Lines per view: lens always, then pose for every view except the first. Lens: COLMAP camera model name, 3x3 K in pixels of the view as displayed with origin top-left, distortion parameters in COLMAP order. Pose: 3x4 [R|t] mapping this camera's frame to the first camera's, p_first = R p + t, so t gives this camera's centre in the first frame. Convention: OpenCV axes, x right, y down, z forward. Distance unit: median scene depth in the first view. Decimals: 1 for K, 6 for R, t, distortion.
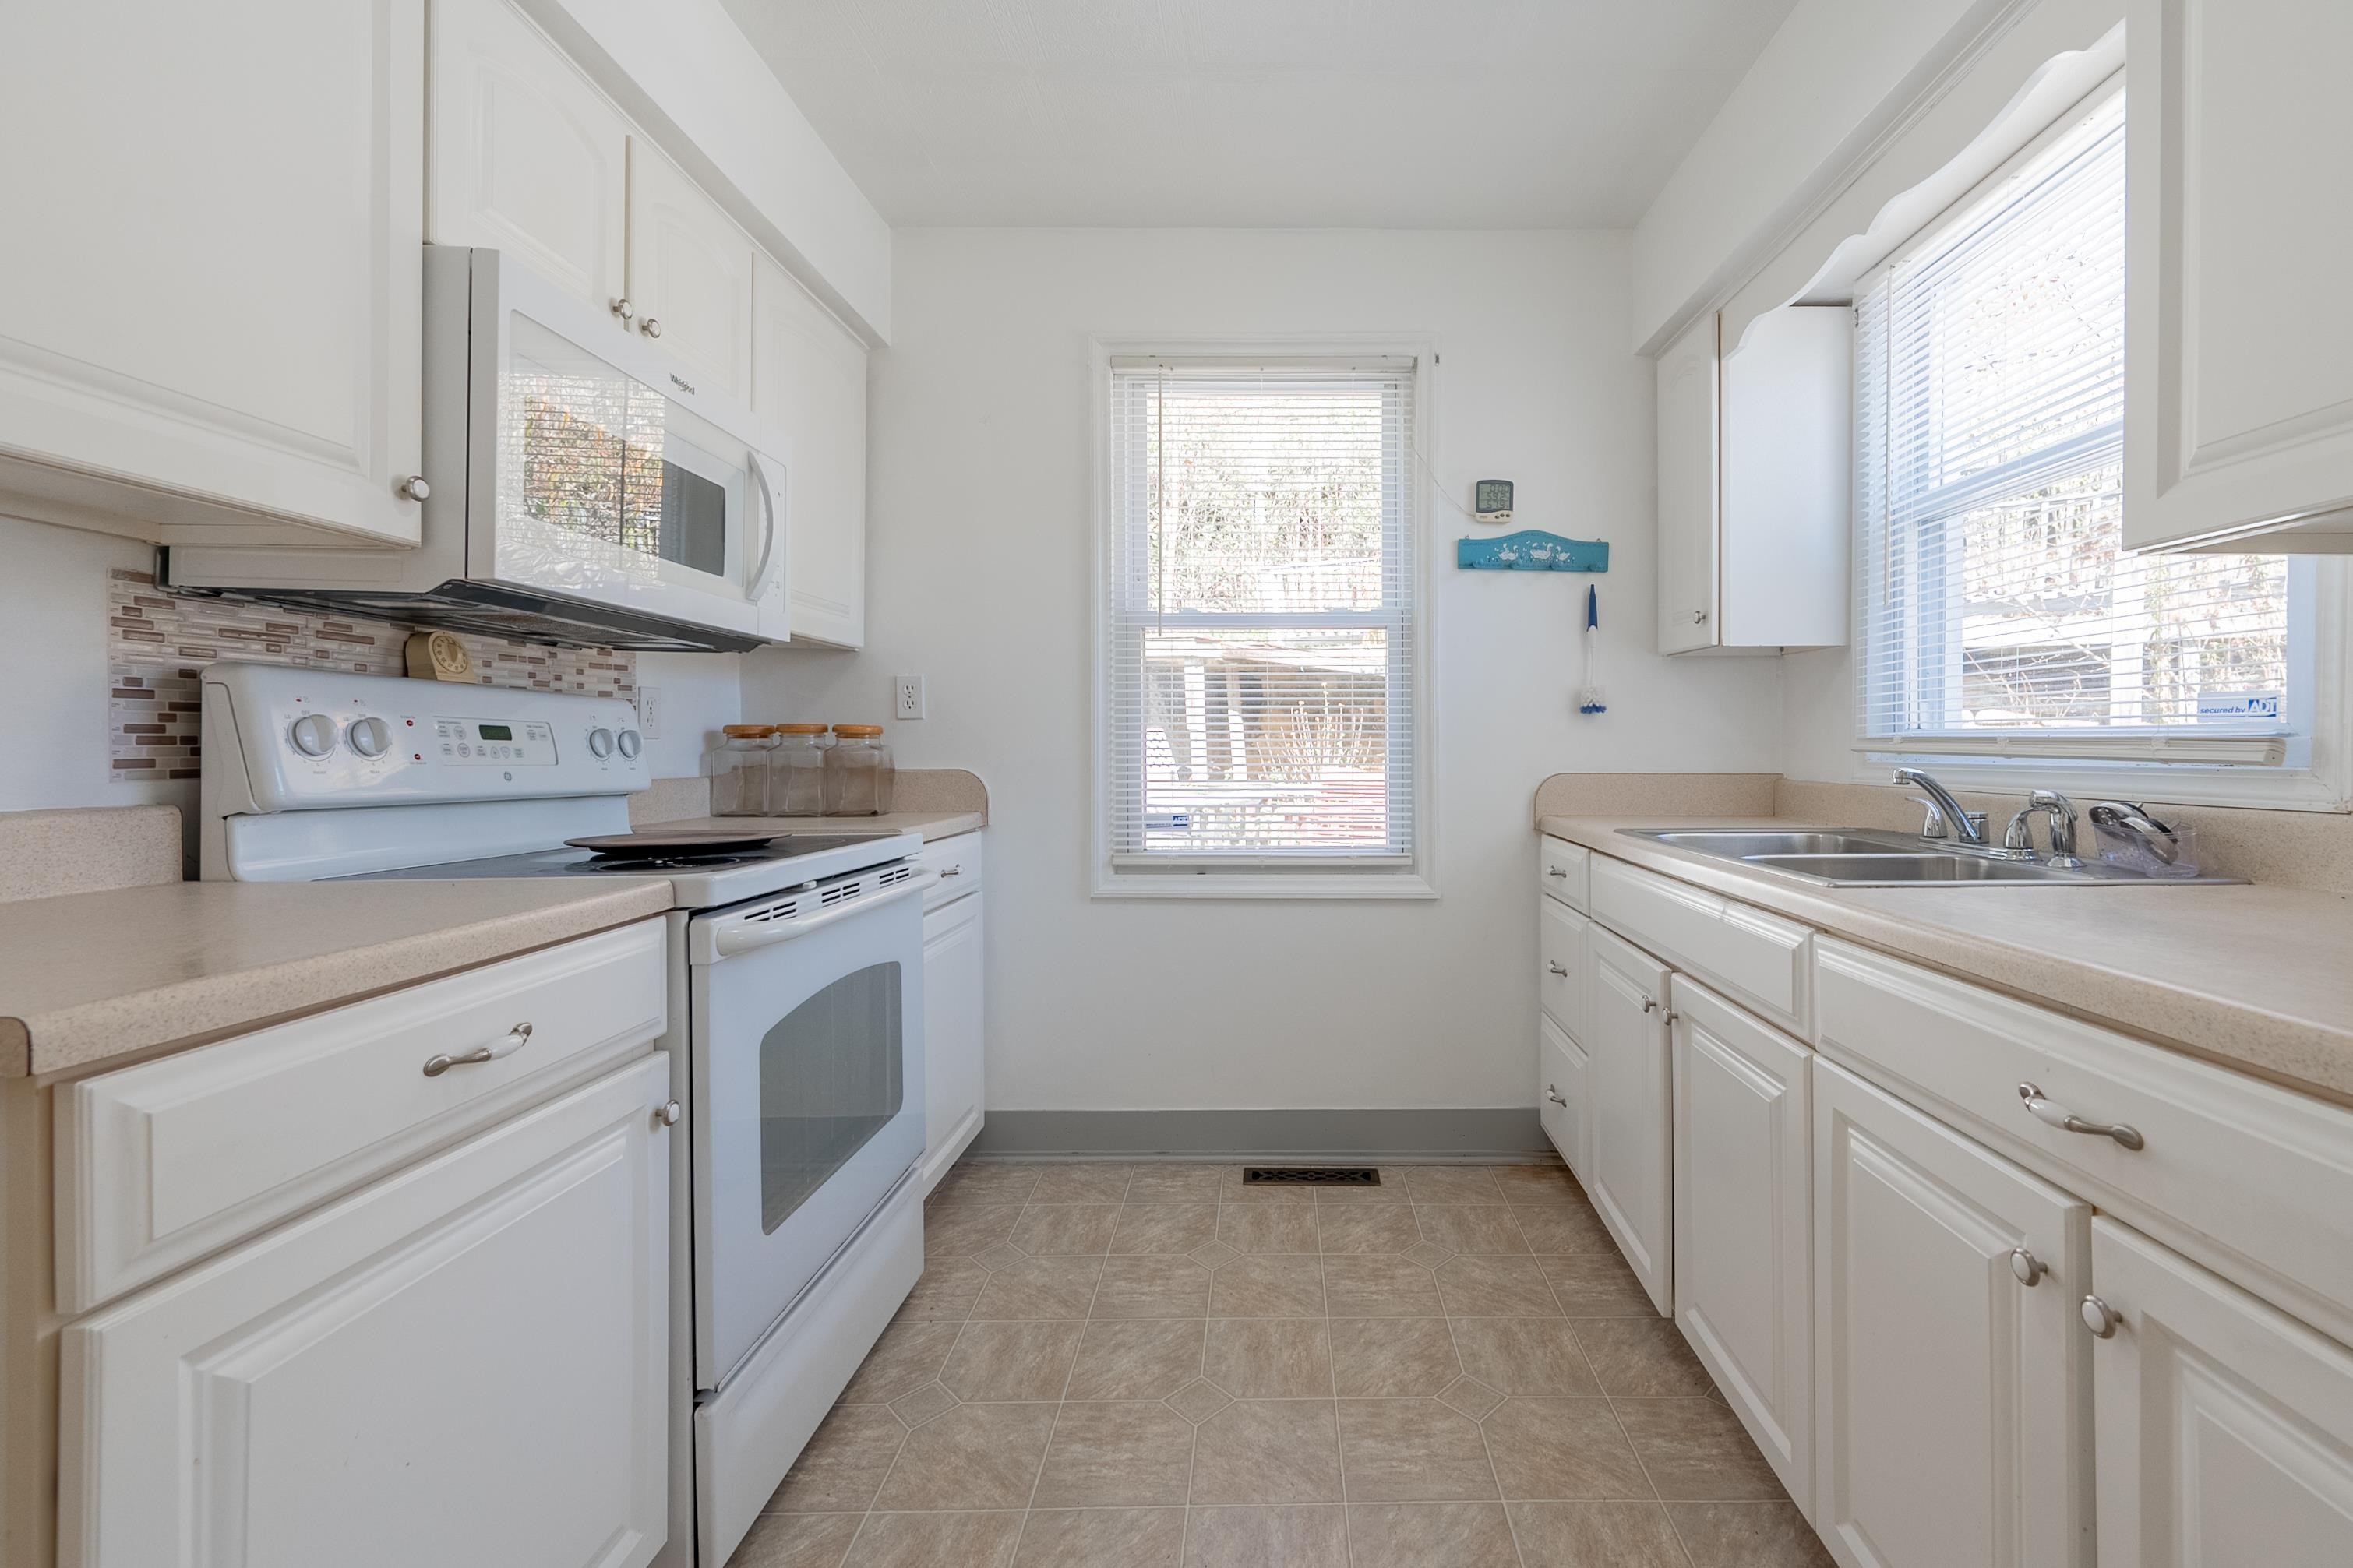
lens RADIAL K [[977.5, 0, 1290.5], [0, 977.5, 750.0], [0, 0, 1]] dist [0.000679, 0.000202]
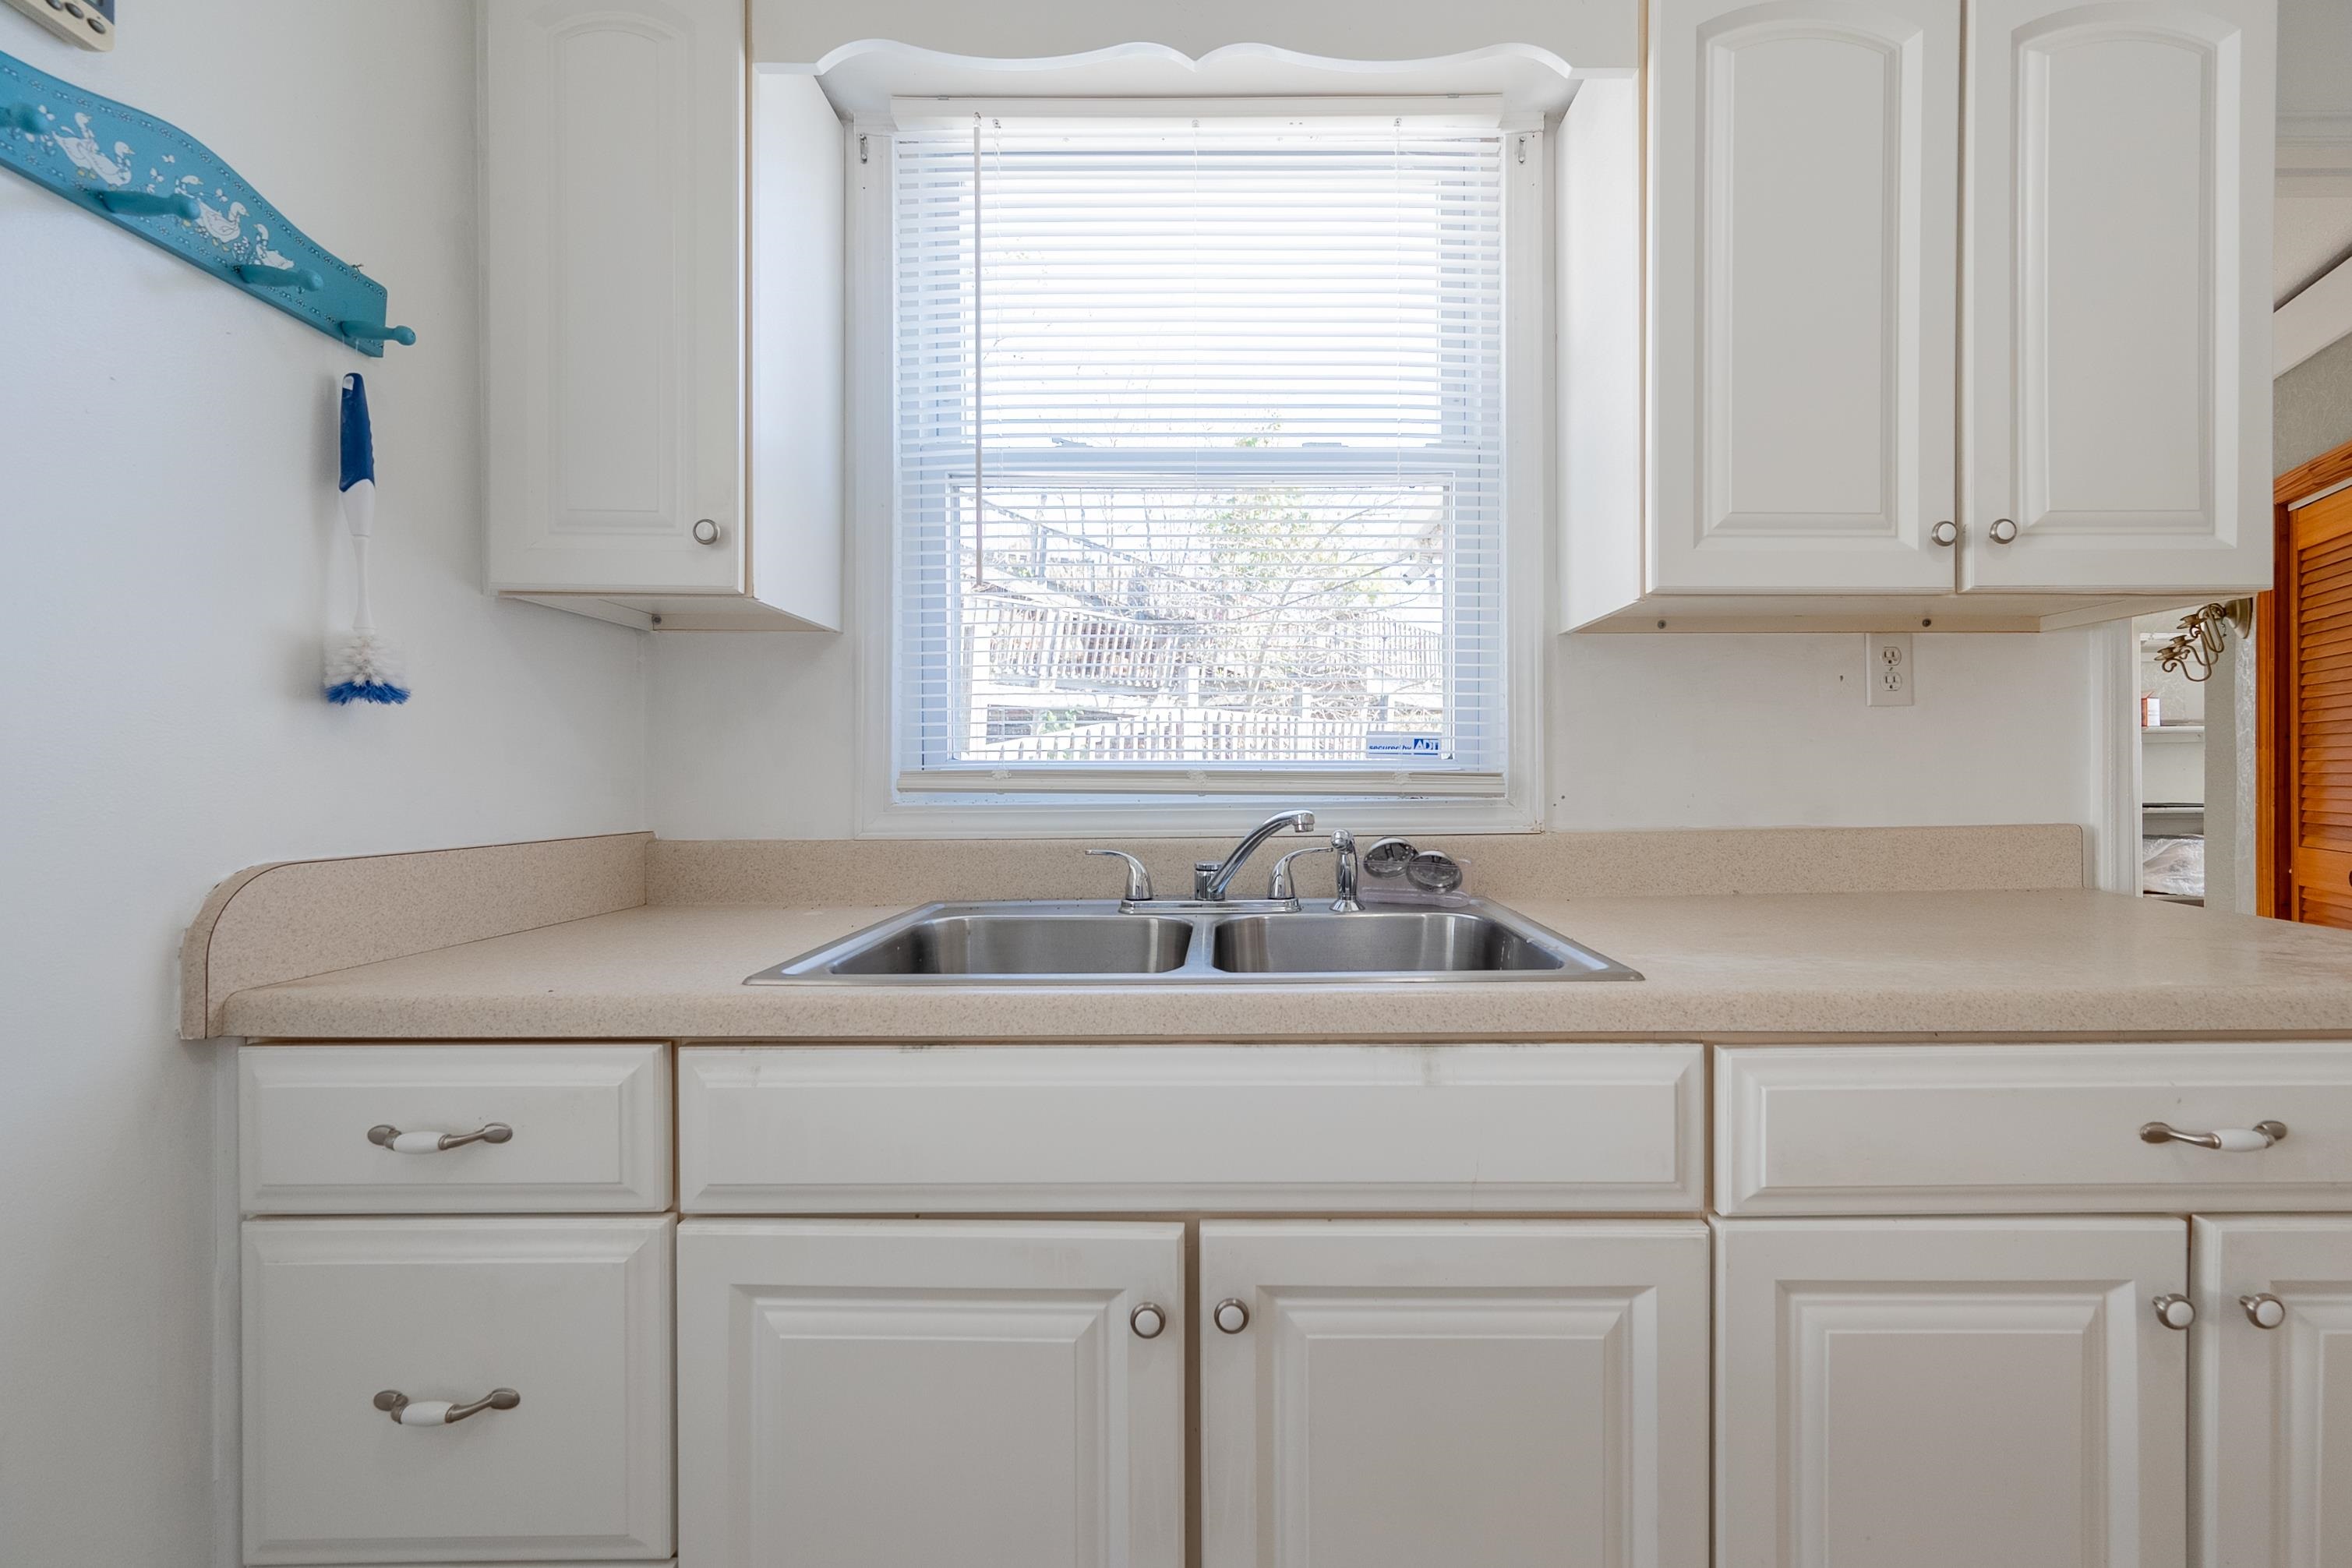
lens RADIAL K [[961.4, 0, 1228.5], [0, 961.4, 780.4], [0, 0, 1]] dist [-0.000261, 0.000149]
pose [[0.009120, -0.001788, 0.999957, -0.076105], [0.008911, 0.999959, 0.001707, -0.004236], [-0.999919, 0.008895, 0.009136, 0.675269]]
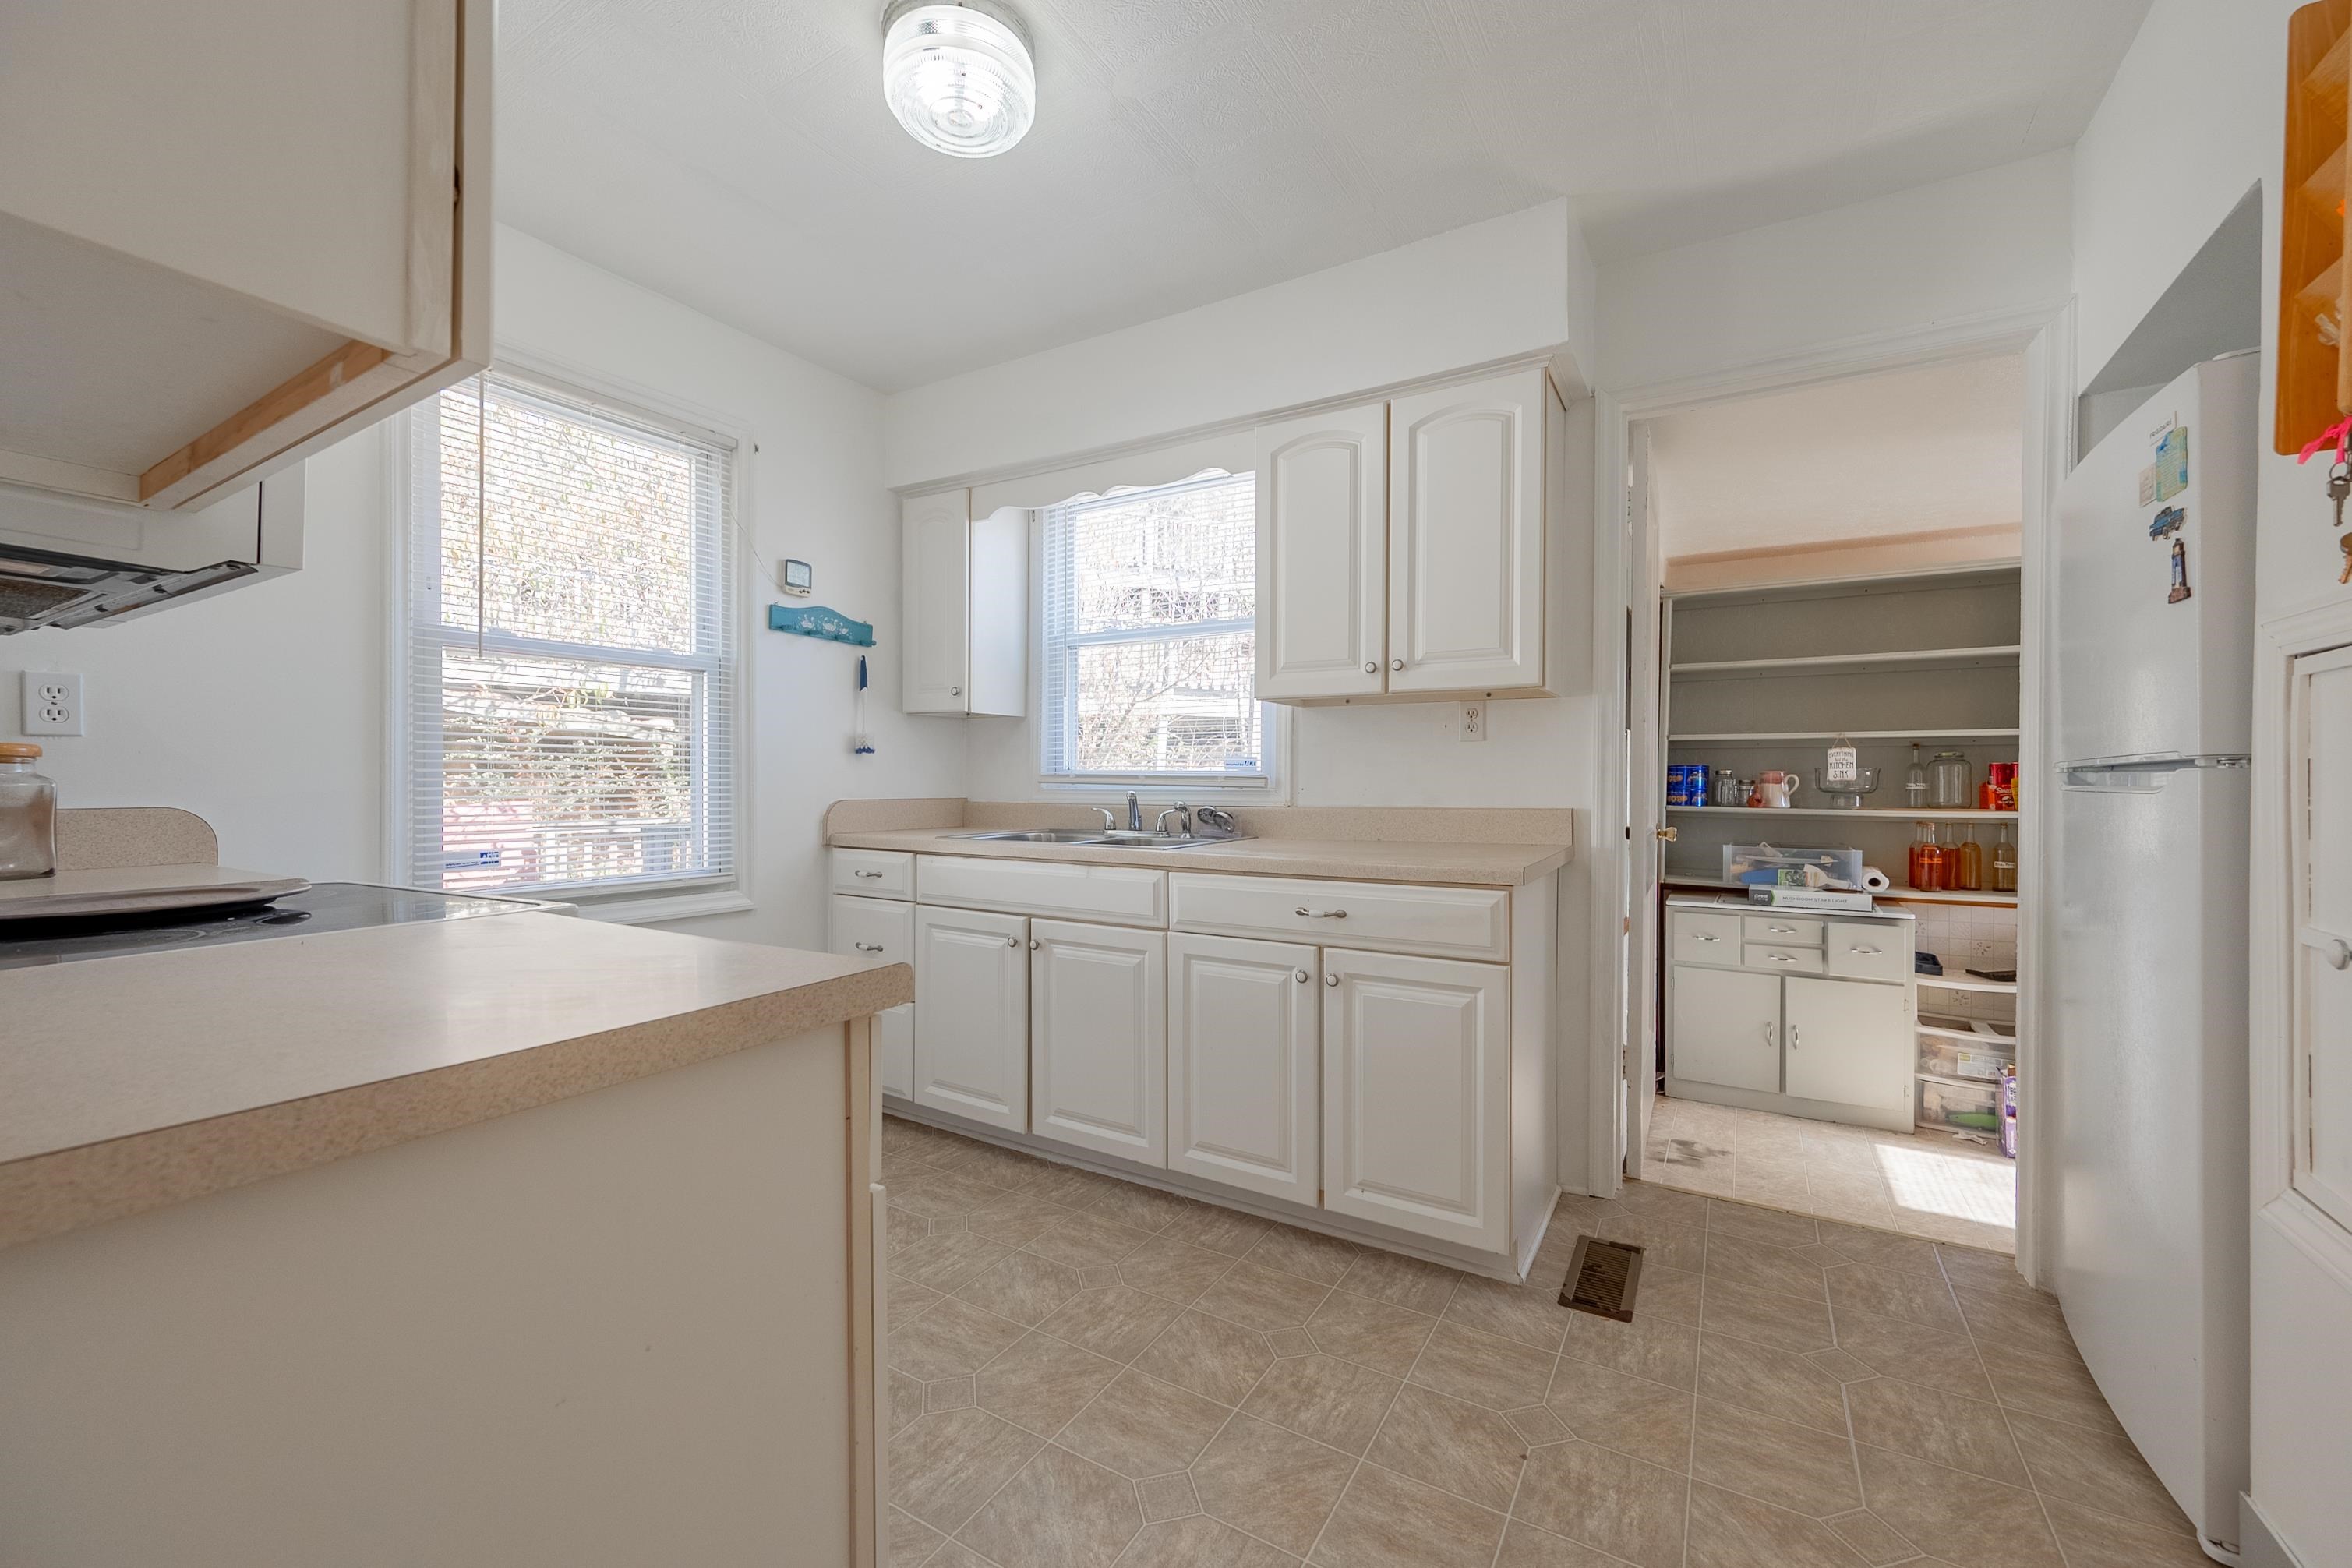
lens RADIAL K [[929.6, 0, 1171.4], [0, 929.6, 777.1], [0, 0, 1]] dist [0.000907, 0.000227]
pose [[0.533130, 0.005124, 0.846018, -0.548242], [-0.000310, 0.999983, -0.005861, 0.001097], [-0.846033, 0.002862, 0.533122, -0.015670]]
